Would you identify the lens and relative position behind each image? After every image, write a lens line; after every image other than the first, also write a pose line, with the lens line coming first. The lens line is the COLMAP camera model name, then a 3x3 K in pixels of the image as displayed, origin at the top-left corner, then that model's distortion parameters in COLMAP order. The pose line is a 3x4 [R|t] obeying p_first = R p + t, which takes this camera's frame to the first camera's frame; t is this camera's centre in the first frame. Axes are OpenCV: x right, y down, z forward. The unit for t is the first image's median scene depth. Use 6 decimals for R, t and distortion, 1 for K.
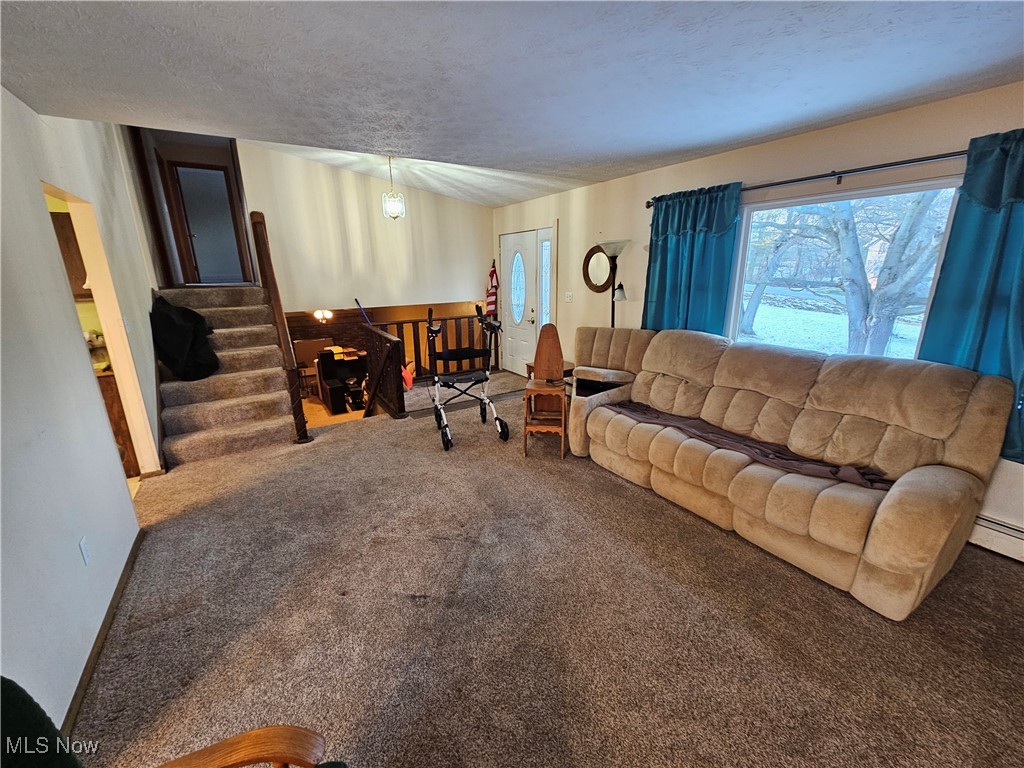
lens RADIAL K [[419.1, 0, 513.3], [0, 419.1, 388.6], [0, 0, 1]] dist [-0.003152, -0.000837]
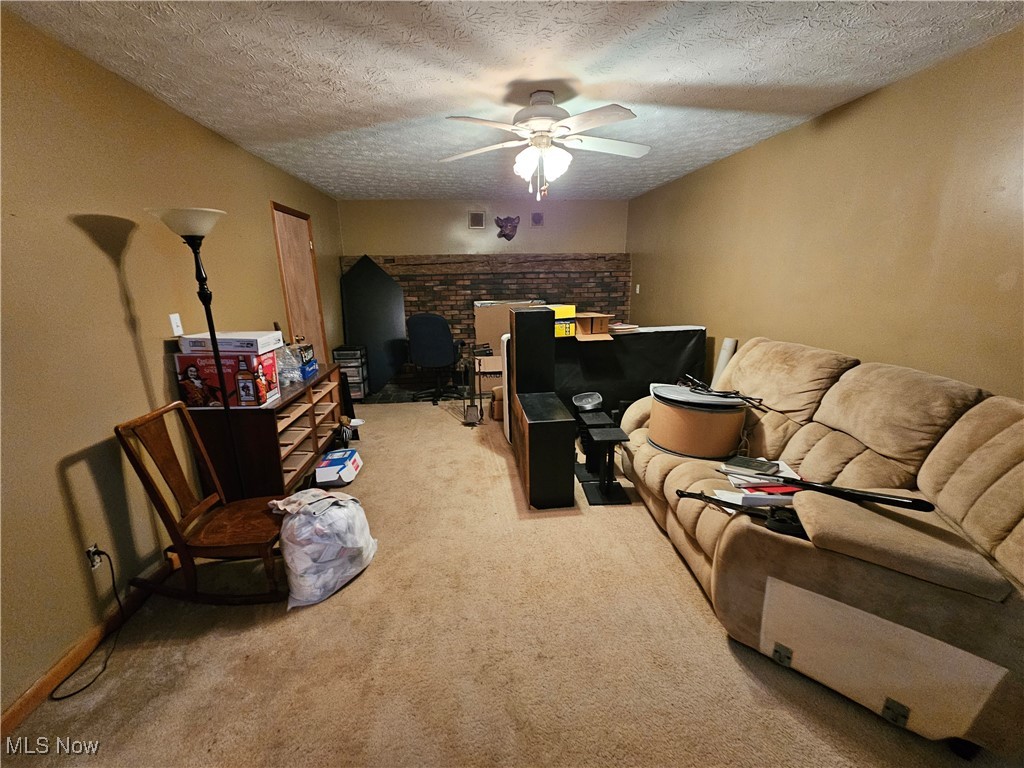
lens RADIAL K [[419.1, 0, 512.9], [0, 419.1, 383.0], [0, 0, 1]] dist [-0.003152, -0.000837]
pose [[0.898076, 0.110696, -0.425684, -0.301936], [-0.115835, 0.993171, 0.013886, -0.031457], [0.424314, 0.036838, 0.904766, 0.668577]]
